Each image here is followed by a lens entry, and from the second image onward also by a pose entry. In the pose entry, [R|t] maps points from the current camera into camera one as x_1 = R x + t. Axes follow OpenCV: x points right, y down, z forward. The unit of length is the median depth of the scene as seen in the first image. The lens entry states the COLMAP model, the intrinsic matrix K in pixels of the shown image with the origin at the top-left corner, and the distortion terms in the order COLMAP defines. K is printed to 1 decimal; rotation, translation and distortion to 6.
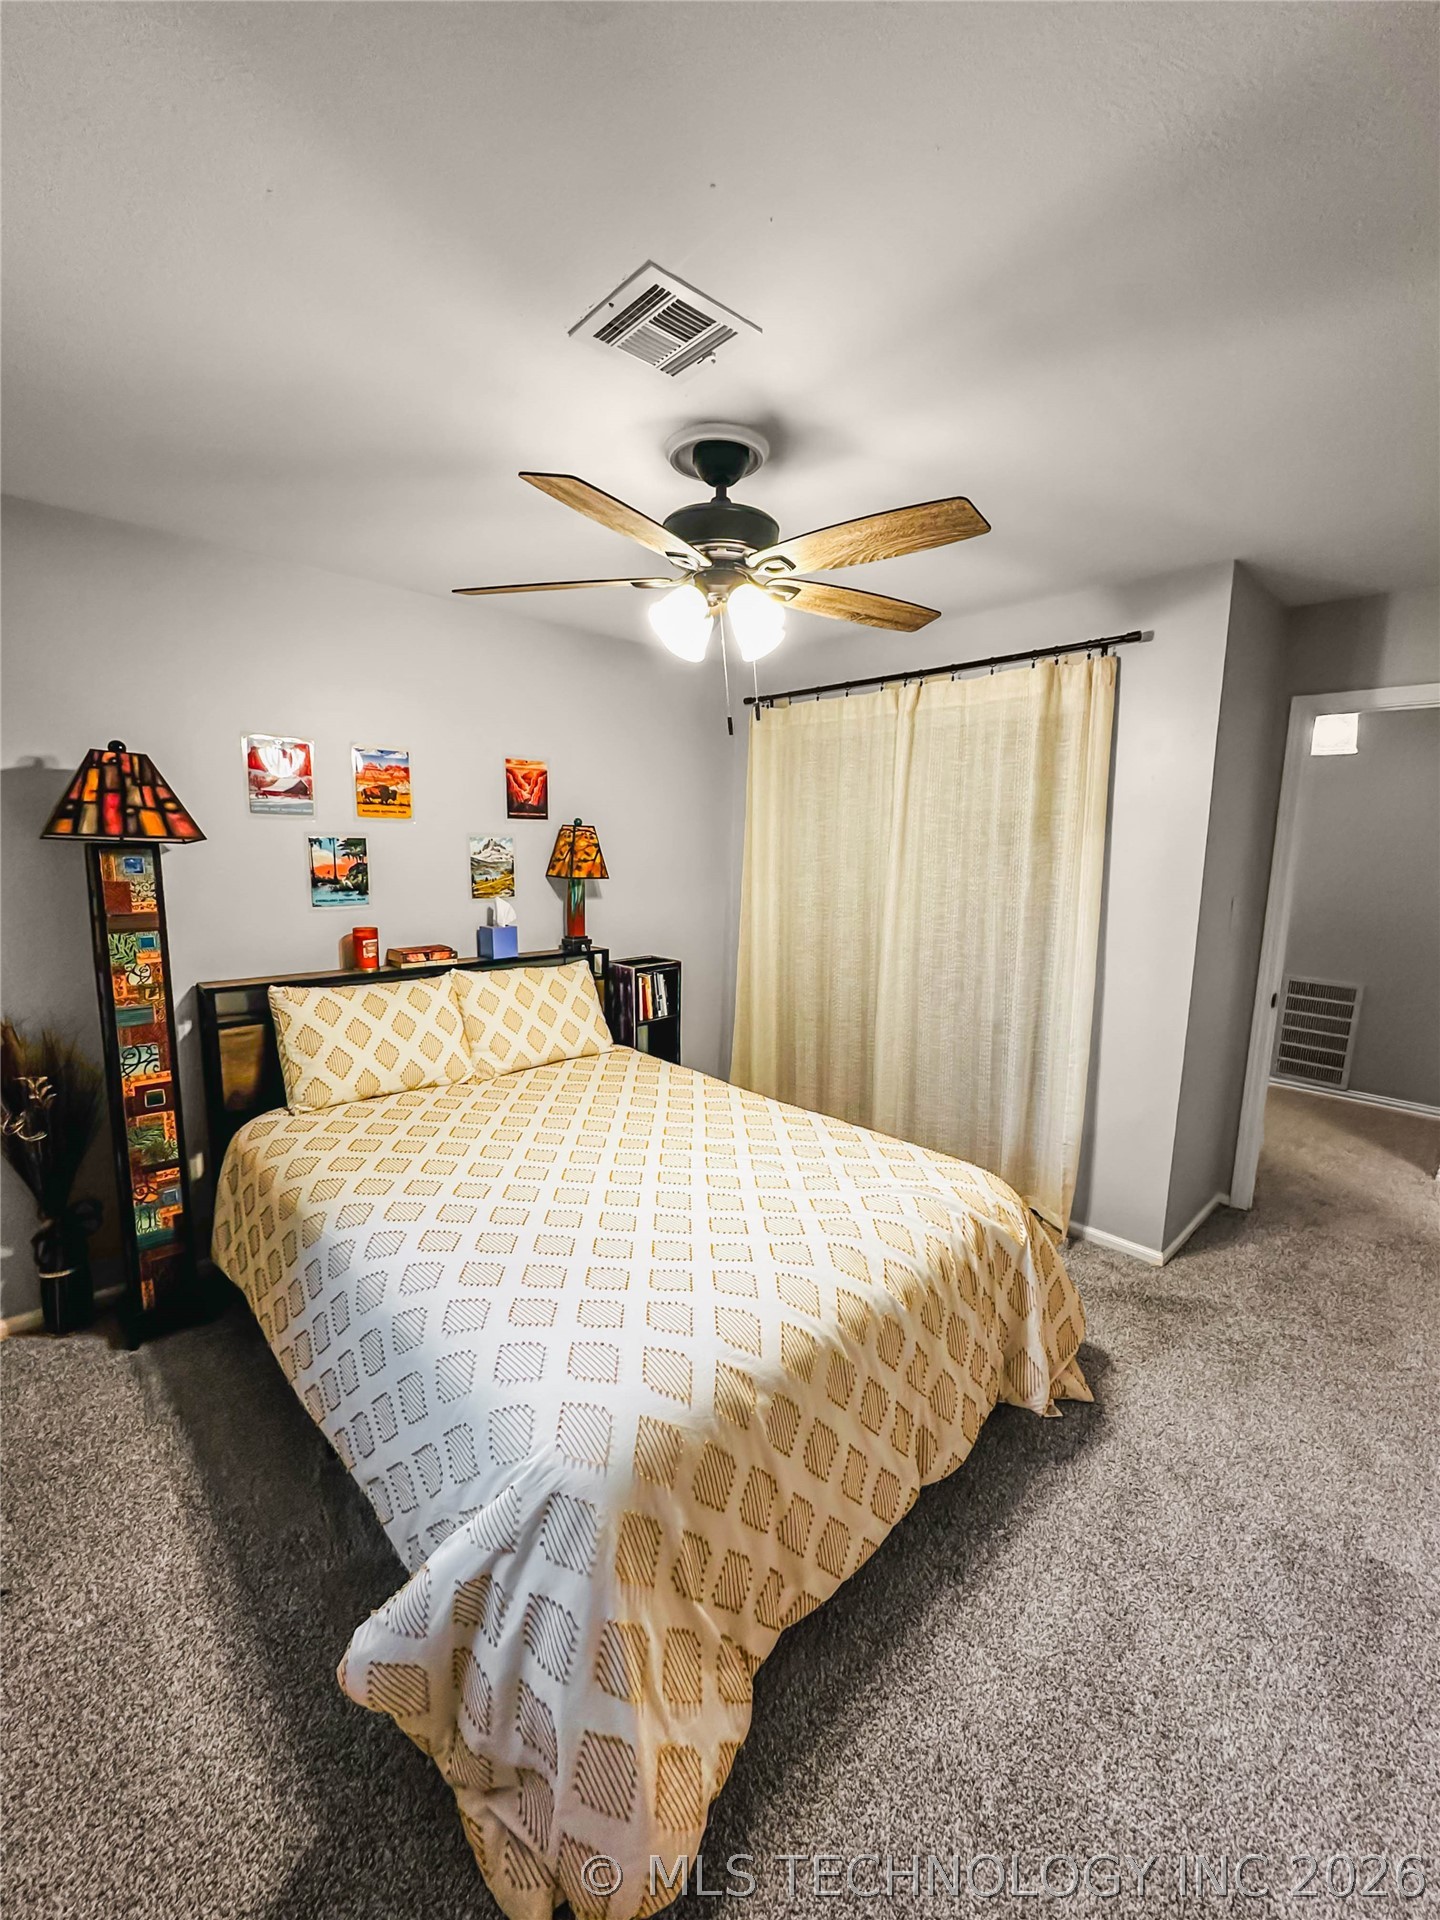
lens RADIAL K [[770.9, 0, 725.7], [0, 770.9, 954.1], [0, 0, 1]] dist [-0.000321, -0.000067]
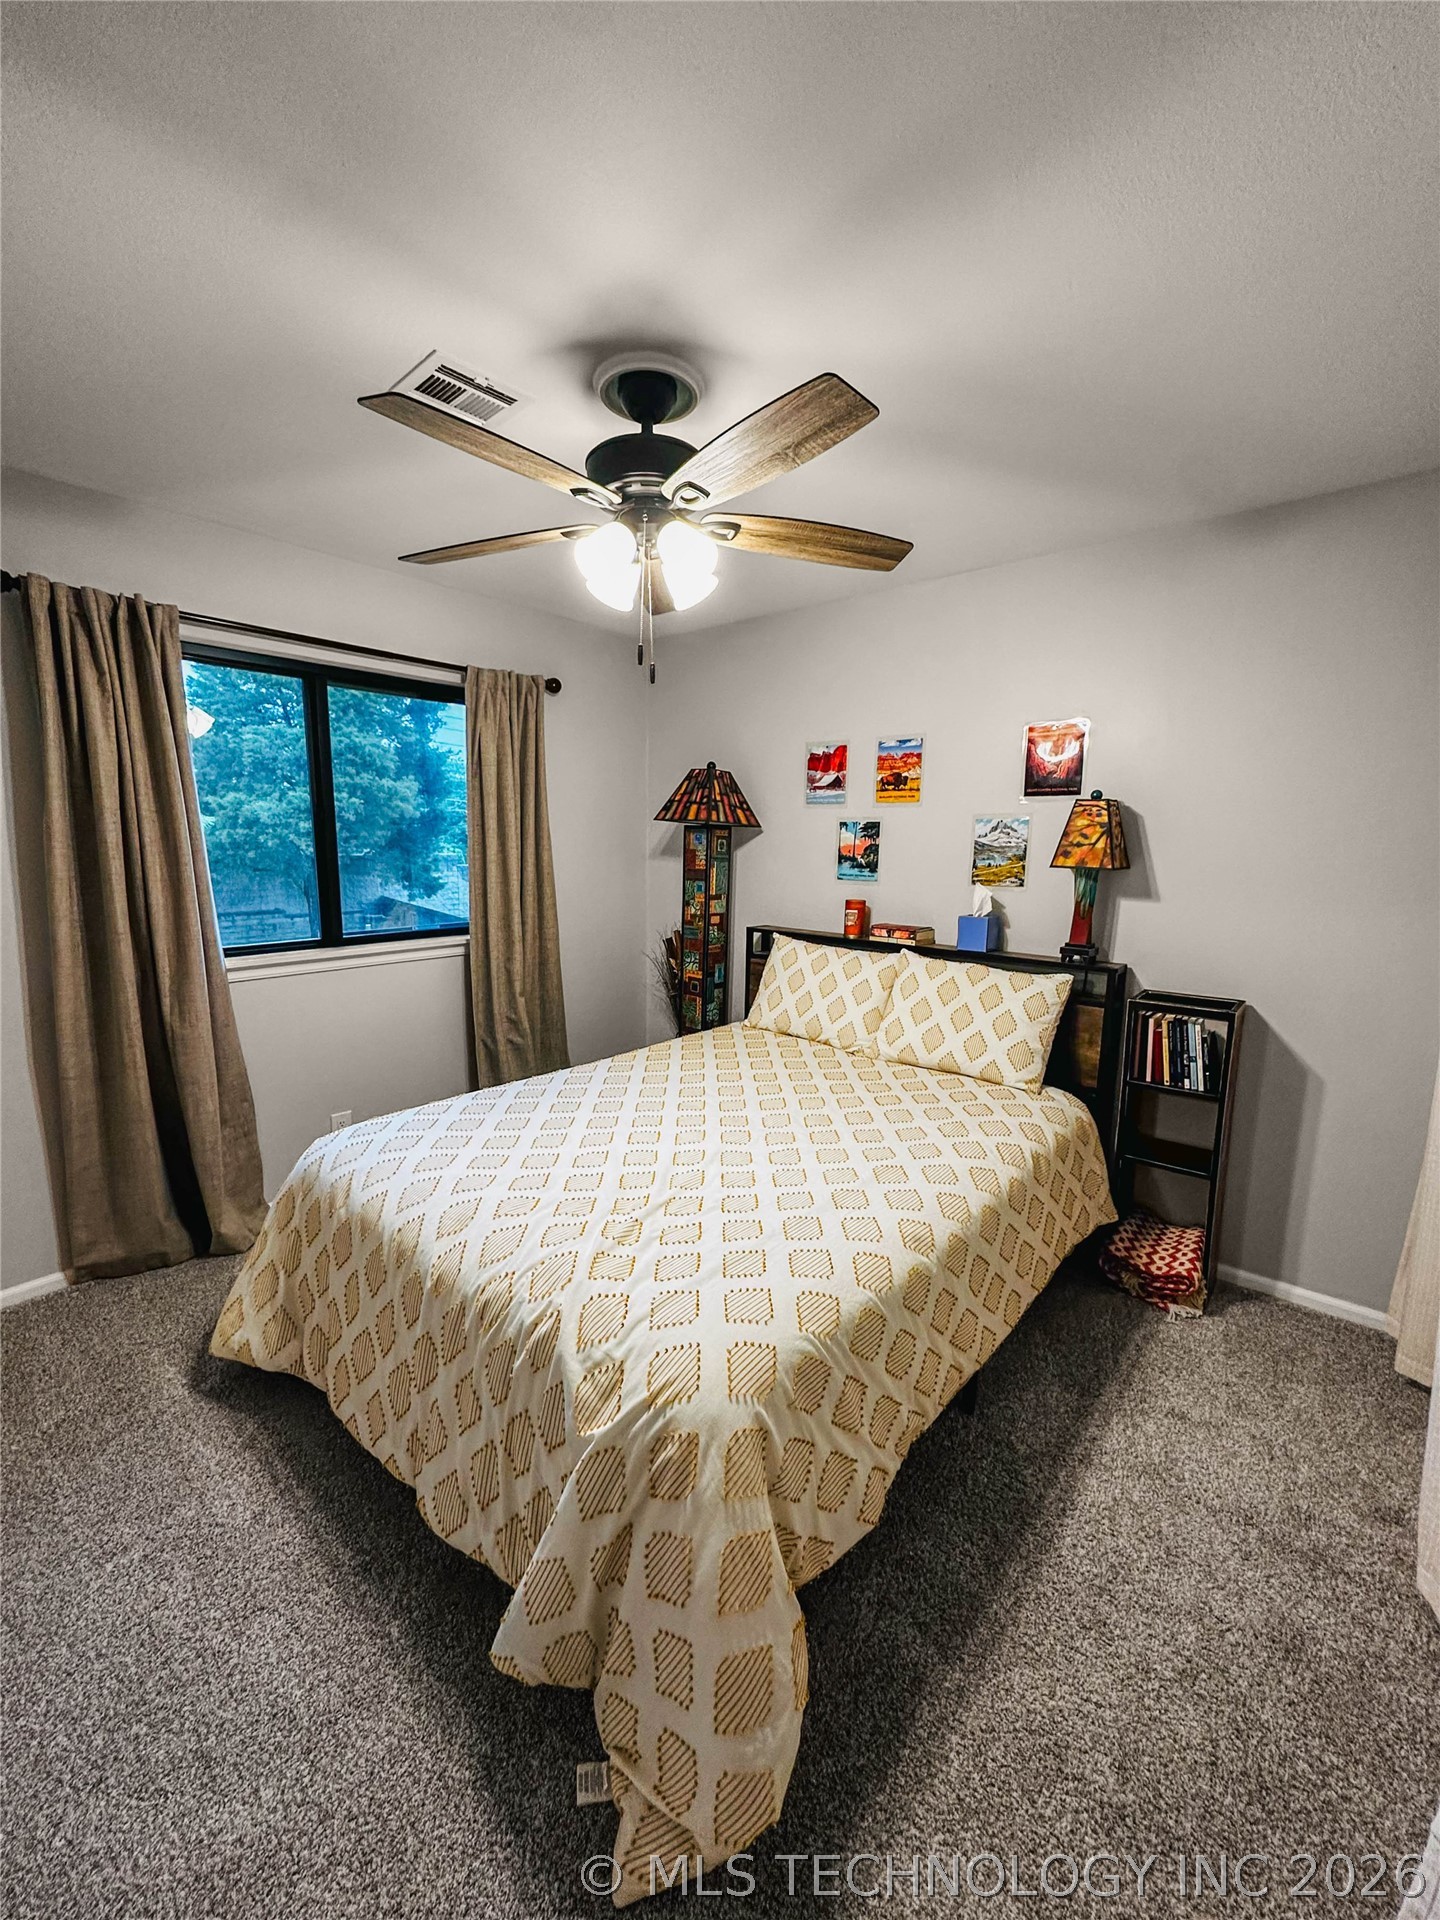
lens RADIAL K [[770.9, 0, 724.9], [0, 770.9, 963.0], [0, 0, 1]] dist [-0.000321, -0.000067]
pose [[0.104184, 0.149409, -0.983271, 0.637772], [-0.152096, 0.979416, 0.132708, -0.063341], [0.982859, 0.135725, 0.124764, 0.661426]]
